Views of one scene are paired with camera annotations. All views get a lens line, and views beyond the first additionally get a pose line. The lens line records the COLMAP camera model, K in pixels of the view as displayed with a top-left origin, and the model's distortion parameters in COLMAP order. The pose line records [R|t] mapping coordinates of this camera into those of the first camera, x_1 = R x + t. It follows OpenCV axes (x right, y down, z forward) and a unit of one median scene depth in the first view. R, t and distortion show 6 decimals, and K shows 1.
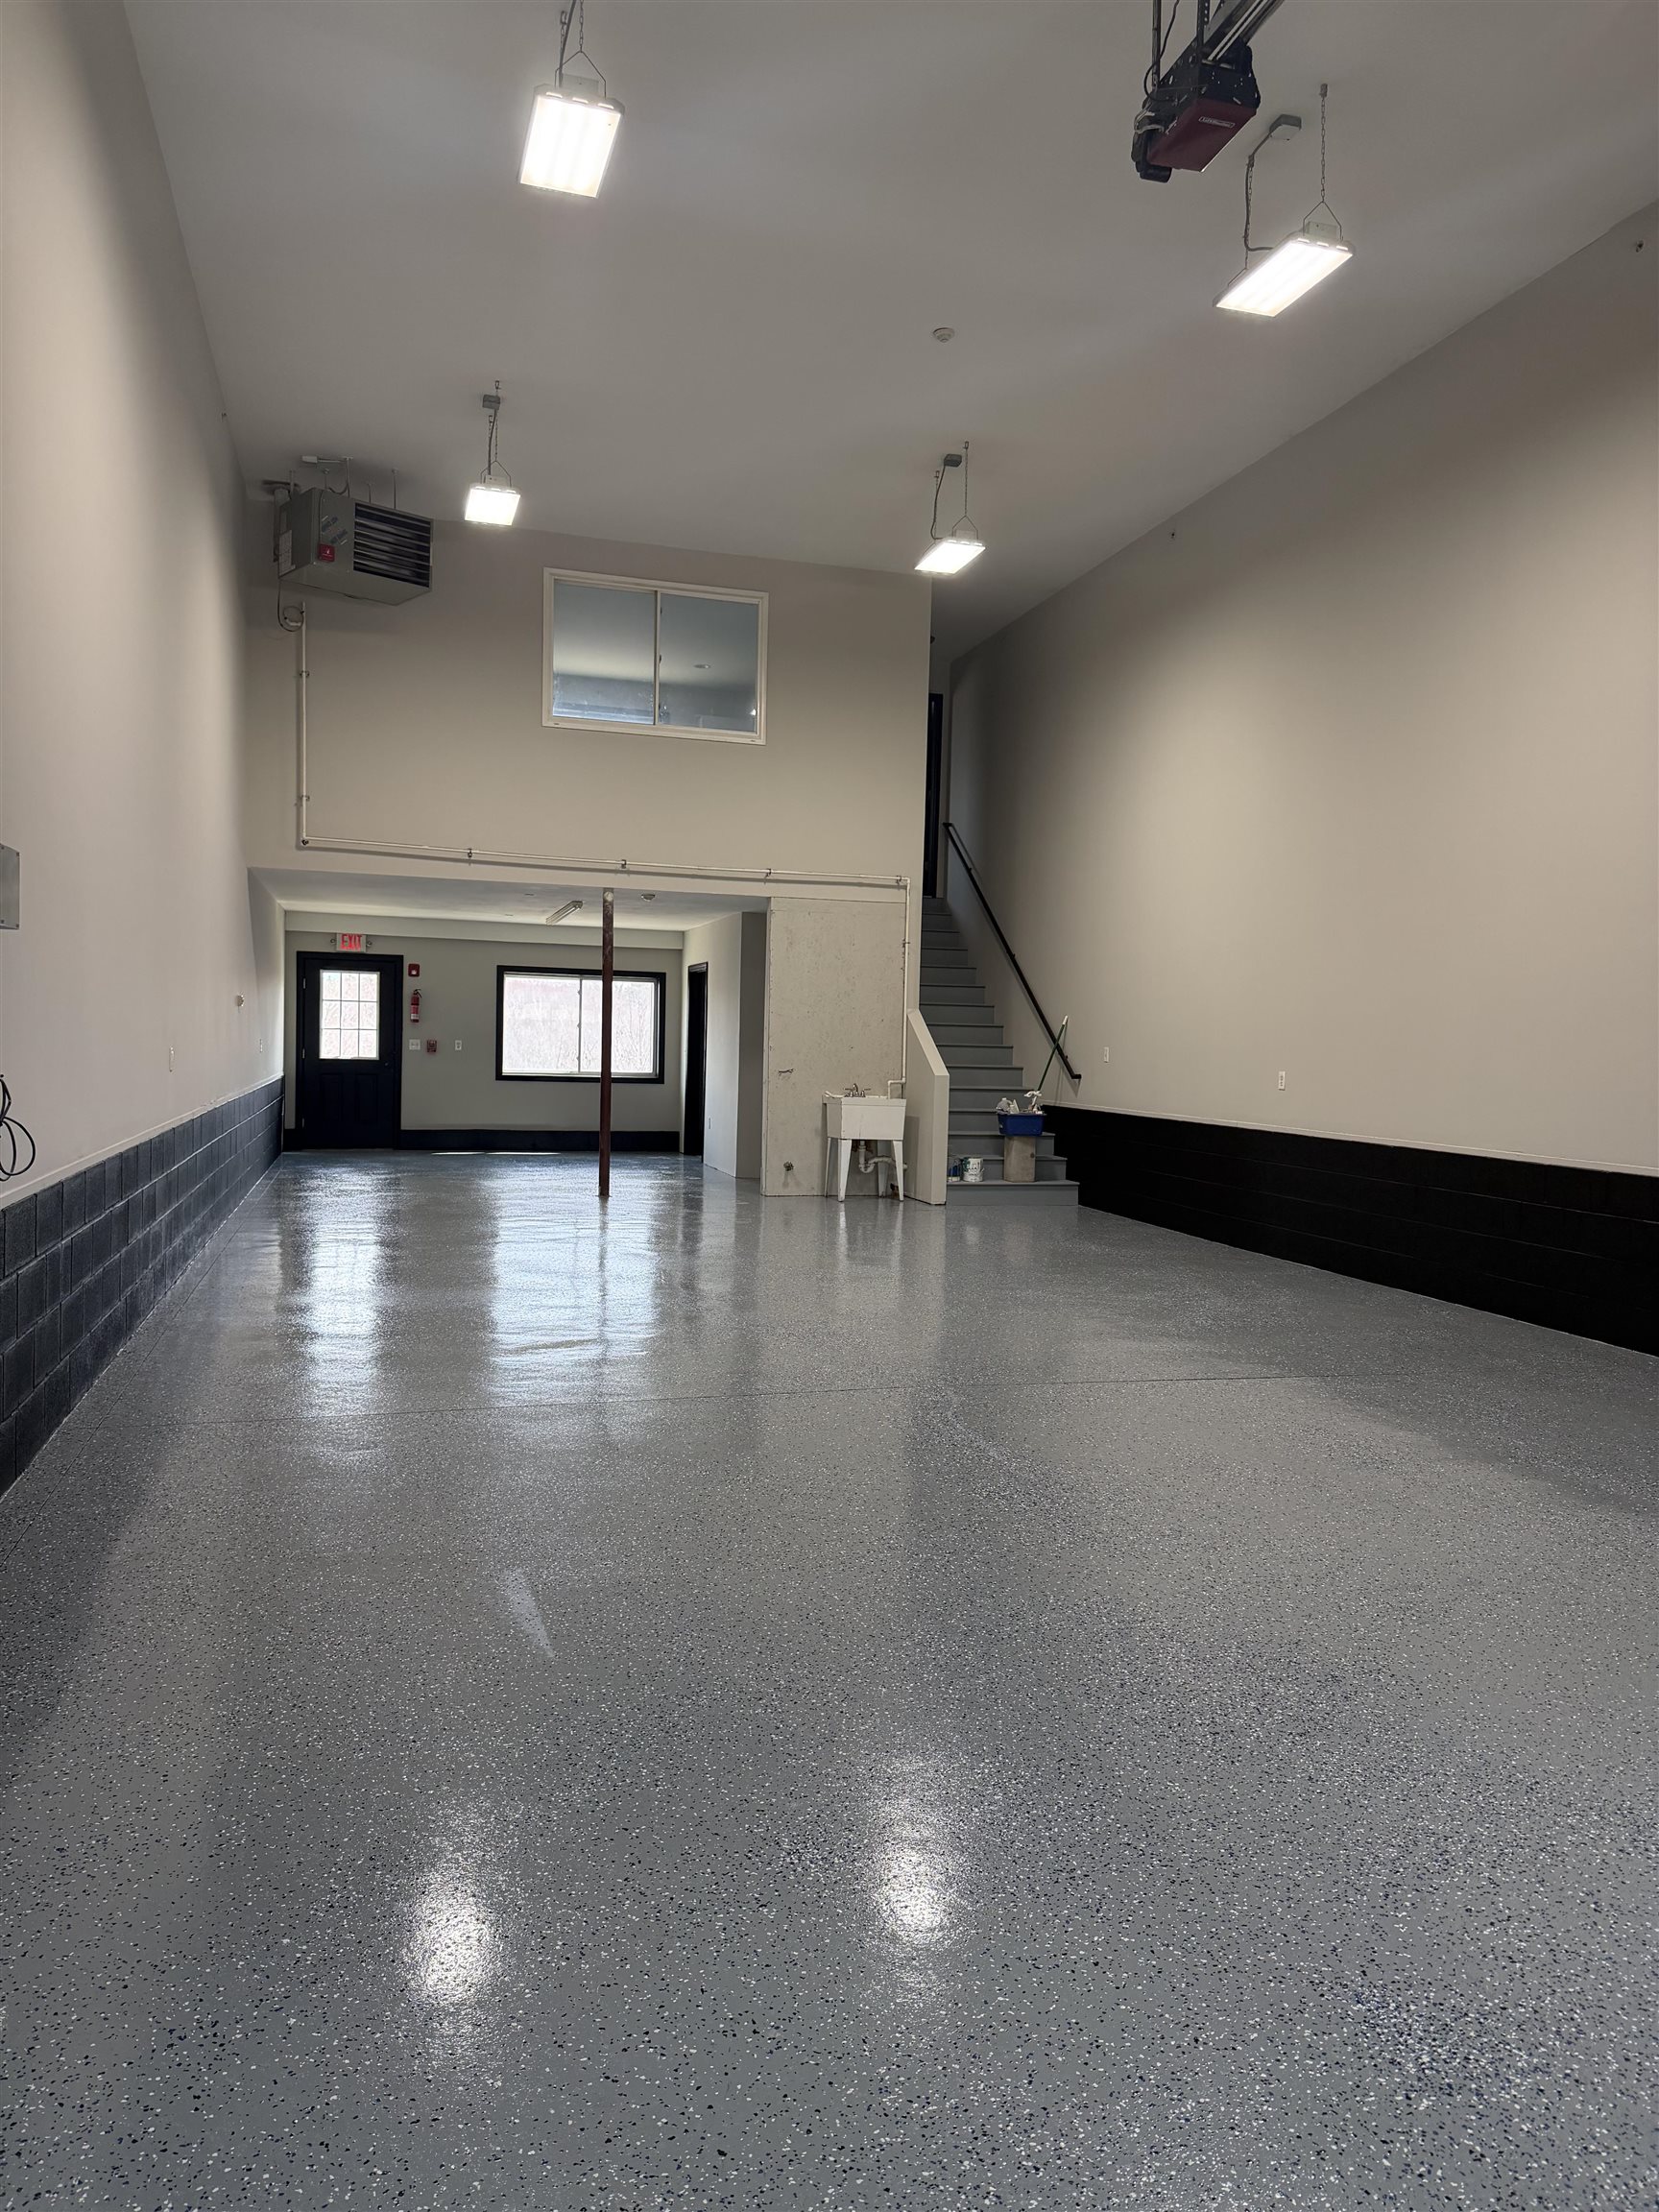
lens RADIAL K [[1609.4, 0, 829.5], [0, 1609.4, 1106.0], [0, 0, 1]] dist [0.075444, -0.052506]
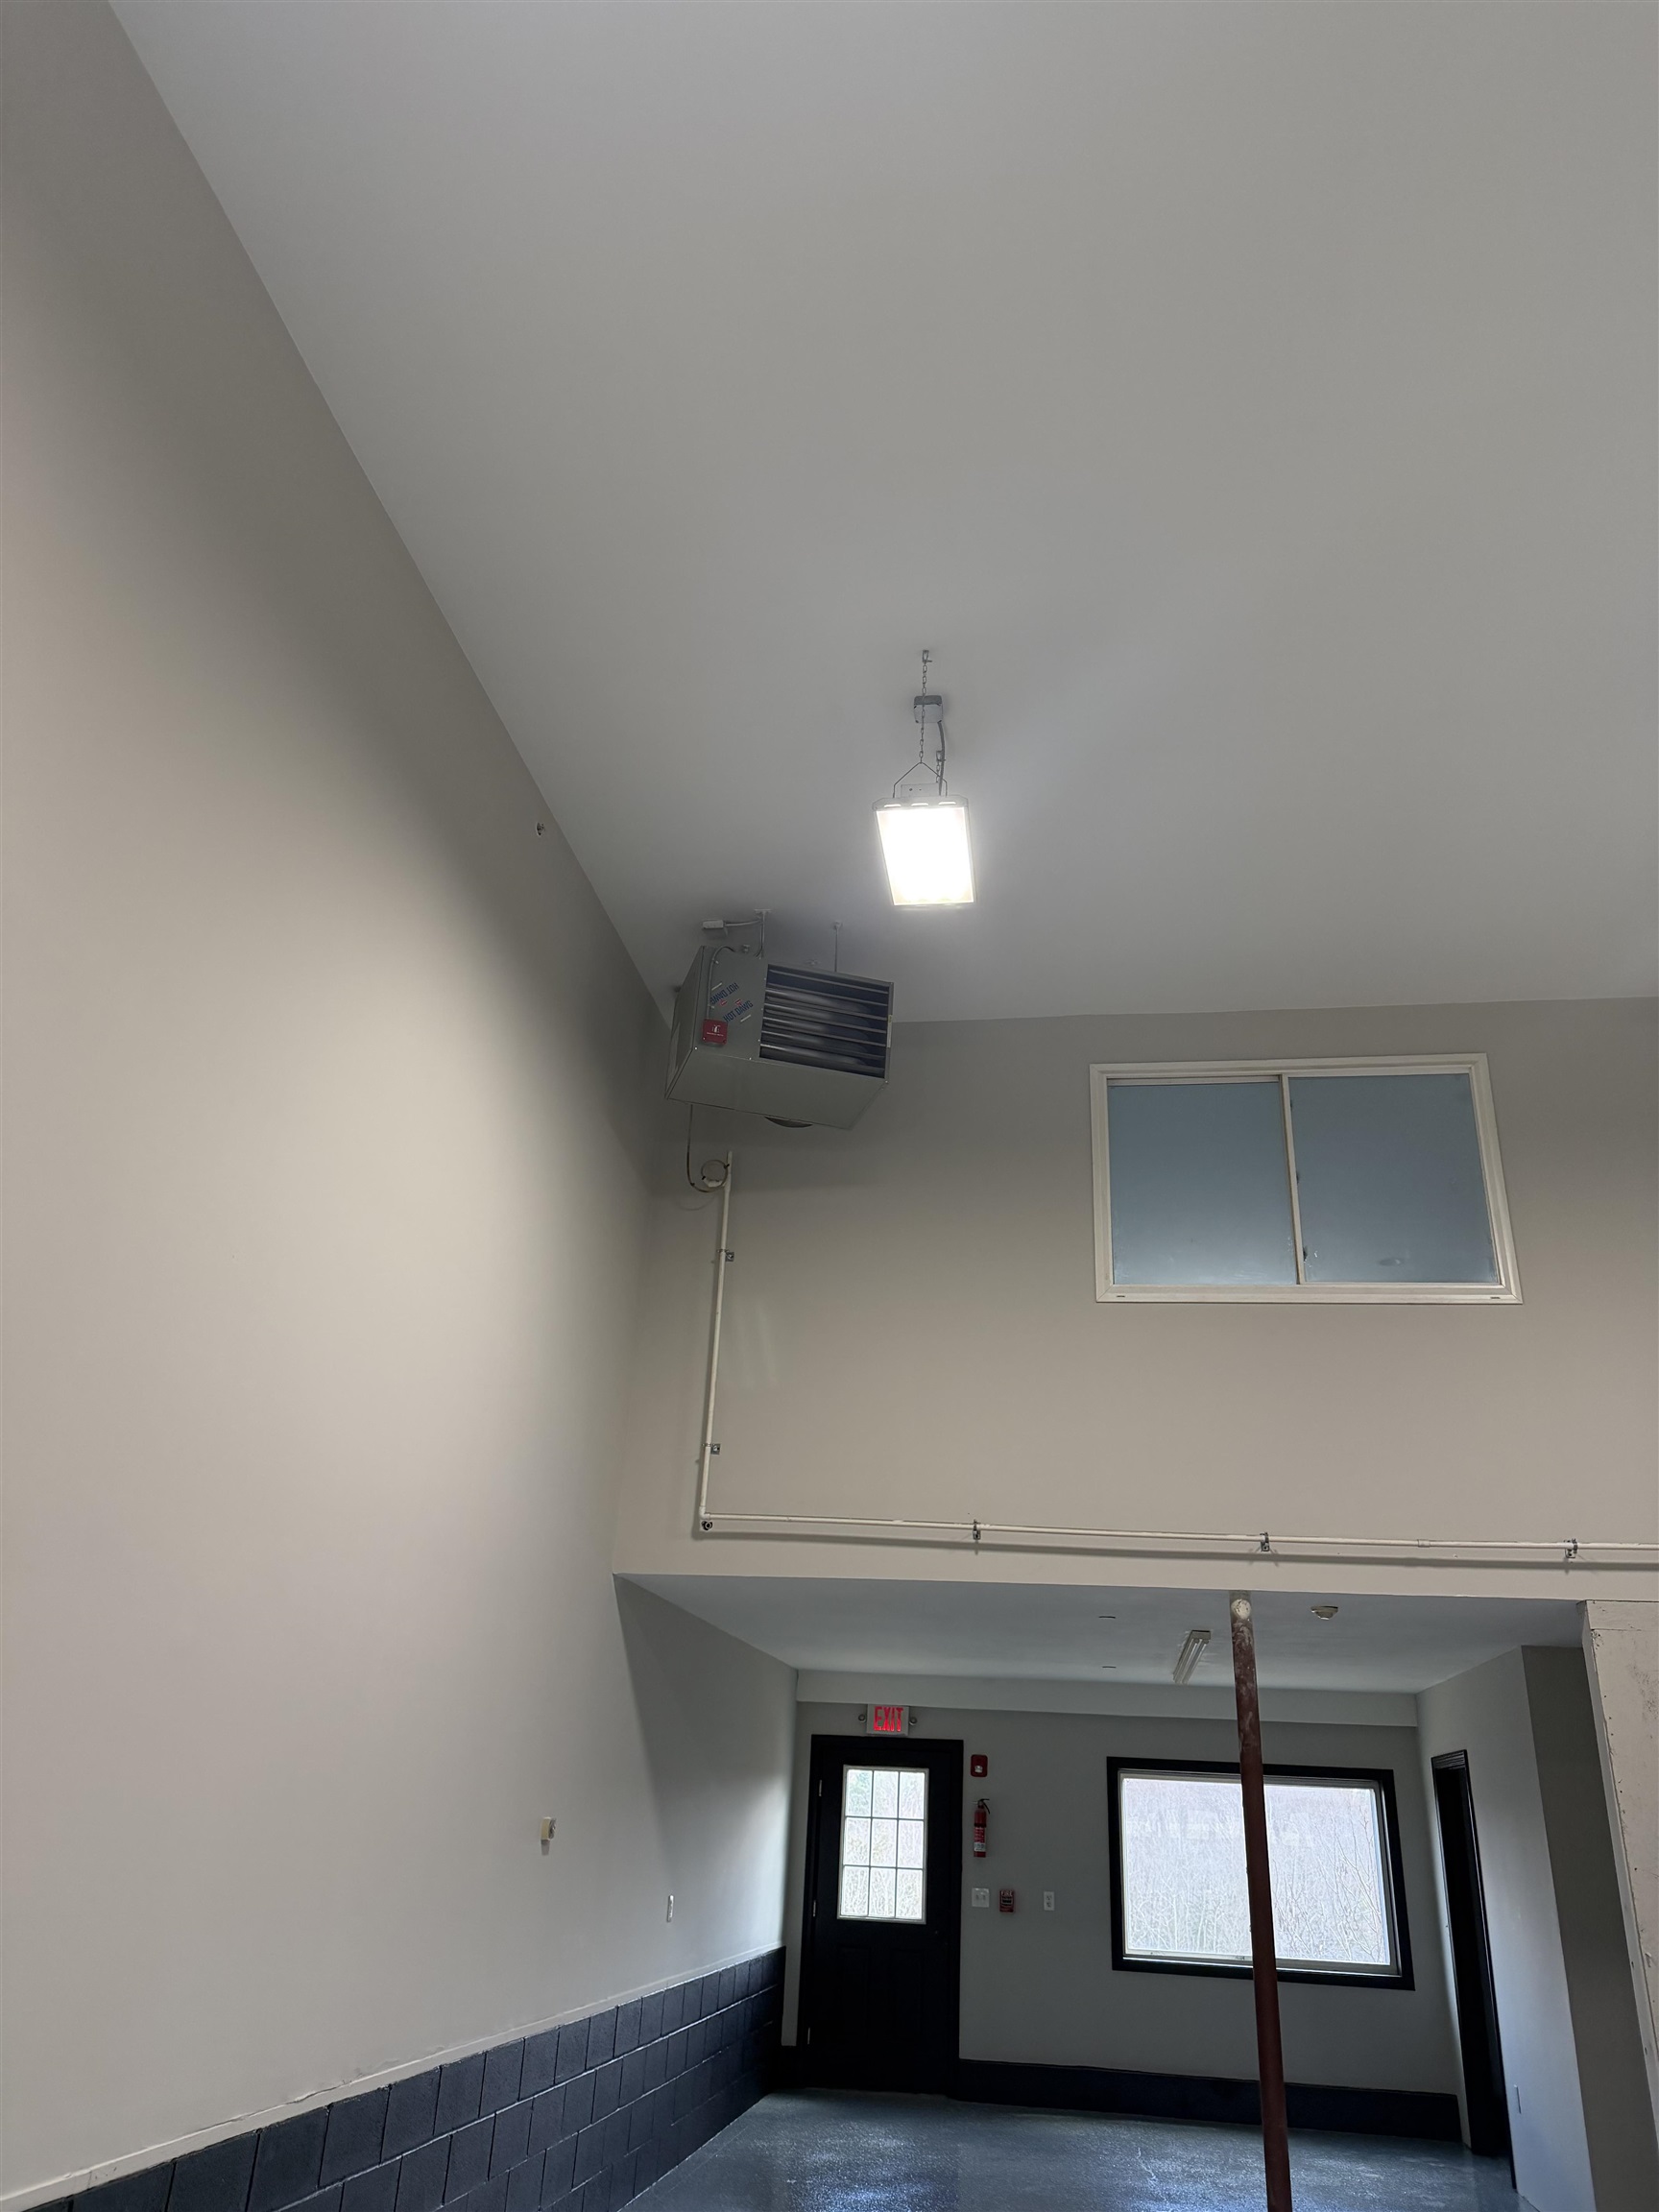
lens RADIAL K [[1609.4, 0, 829.5], [0, 1609.4, 1106.0], [0, 0, 1]] dist [0.075444, -0.052506]
pose [[0.912917, -0.153675, -0.378110, -0.027210], [-0.035034, 0.893484, -0.447726, -0.027250], [0.406639, 0.421983, 0.810293, 0.352341]]
